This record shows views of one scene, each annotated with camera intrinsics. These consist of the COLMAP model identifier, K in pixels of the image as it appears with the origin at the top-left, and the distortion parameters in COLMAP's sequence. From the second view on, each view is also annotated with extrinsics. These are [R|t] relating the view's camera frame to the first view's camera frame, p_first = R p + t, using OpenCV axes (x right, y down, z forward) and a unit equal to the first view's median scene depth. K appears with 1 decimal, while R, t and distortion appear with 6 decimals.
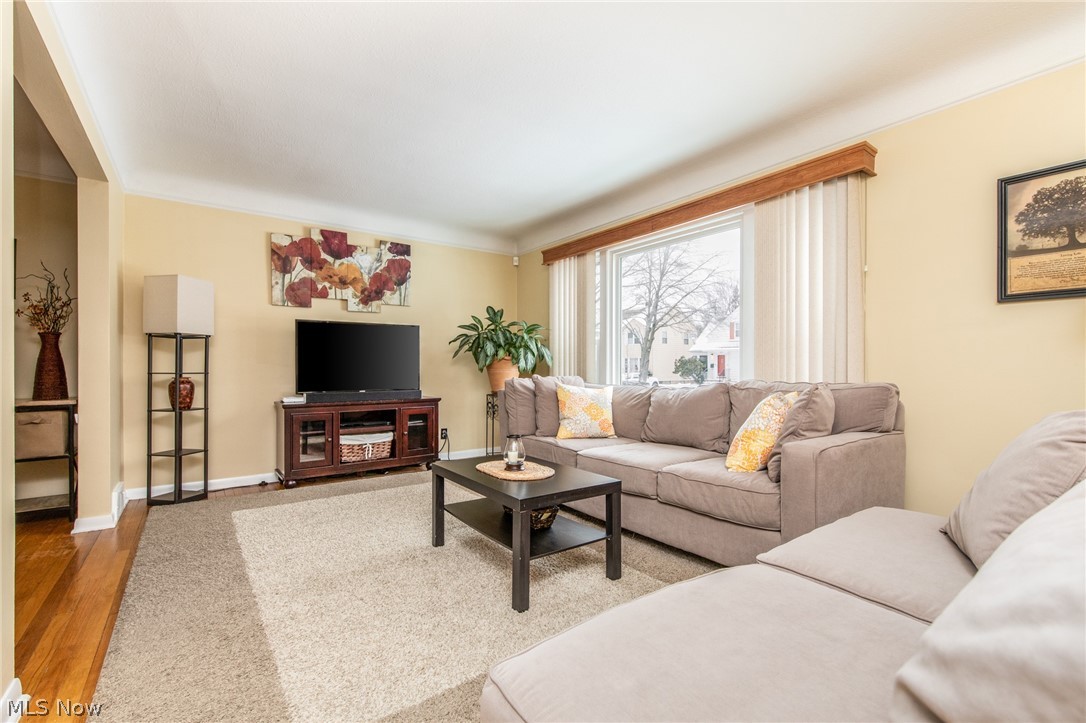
lens RADIAL K [[485.0, 0, 540.0], [0, 485.0, 364.3], [0, 0, 1]] dist [0.000757, -0.000050]
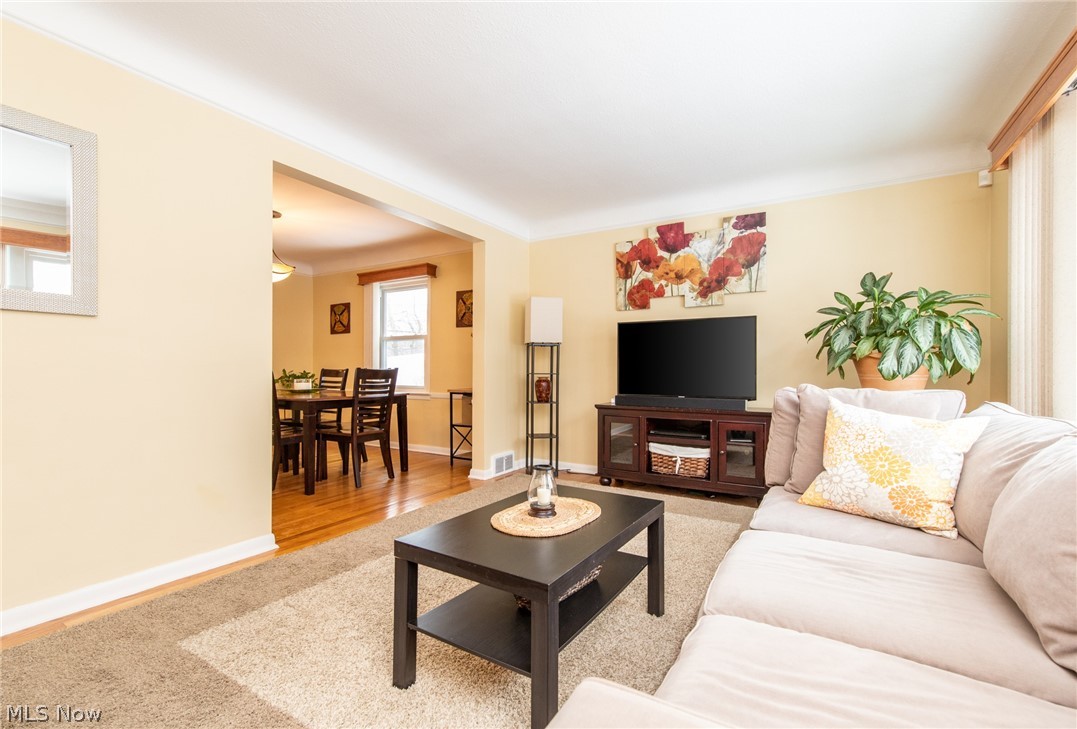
lens RADIAL K [[480.9, 0, 533.7], [0, 480.9, 366.4], [0, 0, 1]] dist [0.000757, -0.000050]
pose [[0.374883, -0.002485, -0.927069, 0.335381], [0.003073, 0.999994, -0.001438, 0.000288], [0.927067, -0.002309, 0.374889, 0.407470]]
